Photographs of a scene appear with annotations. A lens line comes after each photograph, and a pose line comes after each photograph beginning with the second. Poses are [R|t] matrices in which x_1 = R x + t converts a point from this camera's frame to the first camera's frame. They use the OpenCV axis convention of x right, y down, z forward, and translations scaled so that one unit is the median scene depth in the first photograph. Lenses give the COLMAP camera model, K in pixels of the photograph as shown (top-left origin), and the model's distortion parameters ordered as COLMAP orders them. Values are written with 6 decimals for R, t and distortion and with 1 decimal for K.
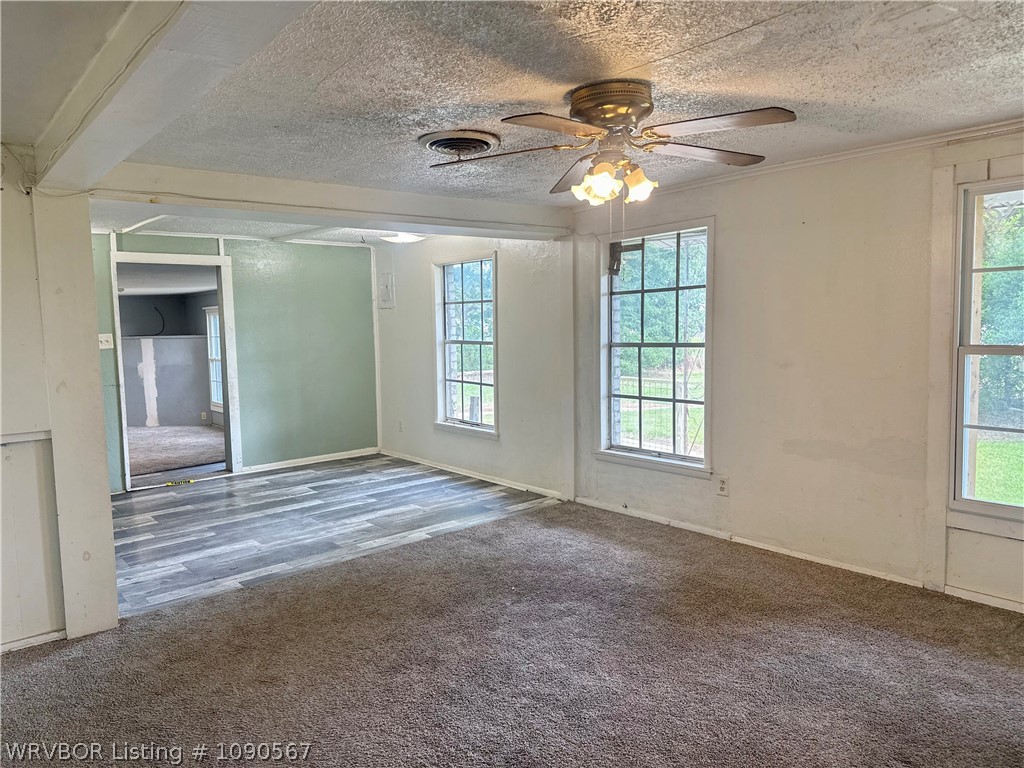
lens RADIAL K [[718.4, 0, 519.0], [0, 718.4, 381.4], [0, 0, 1]] dist [0.005919, -0.012706]
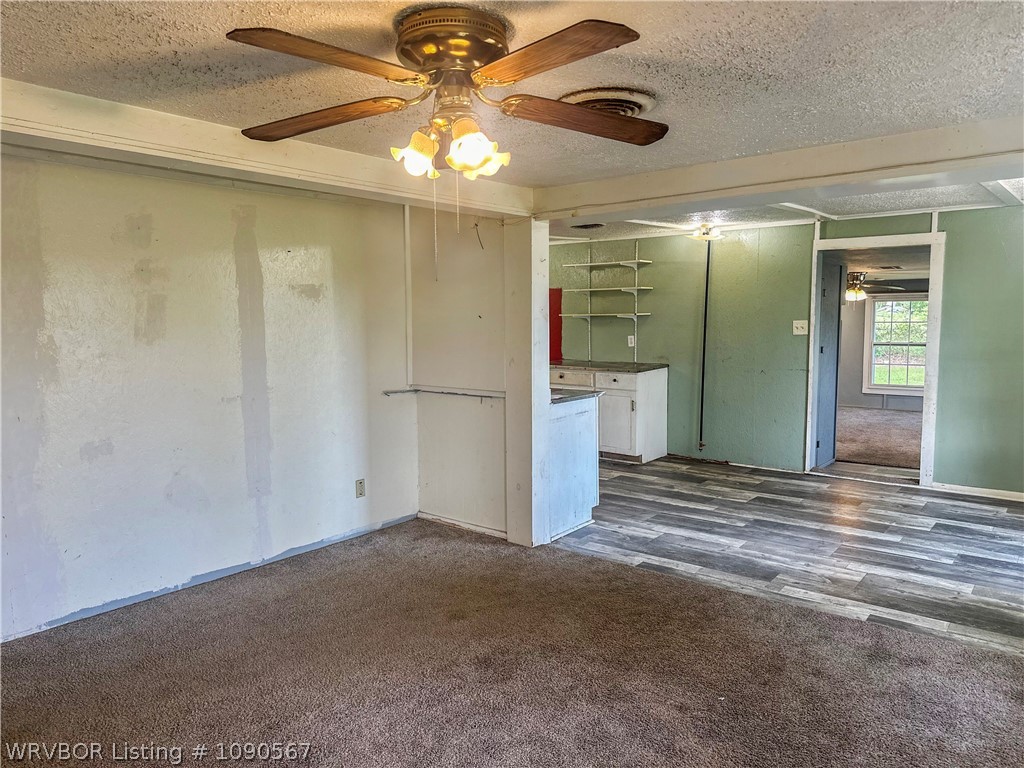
lens RADIAL K [[718.4, 0, 518.5], [0, 718.4, 383.0], [0, 0, 1]] dist [0.005919, -0.012706]
pose [[0.174106, 0.117993, -0.977632, 0.497373], [-0.079030, 0.991267, 0.105565, -0.068016], [0.981550, 0.058882, 0.181911, 0.520326]]
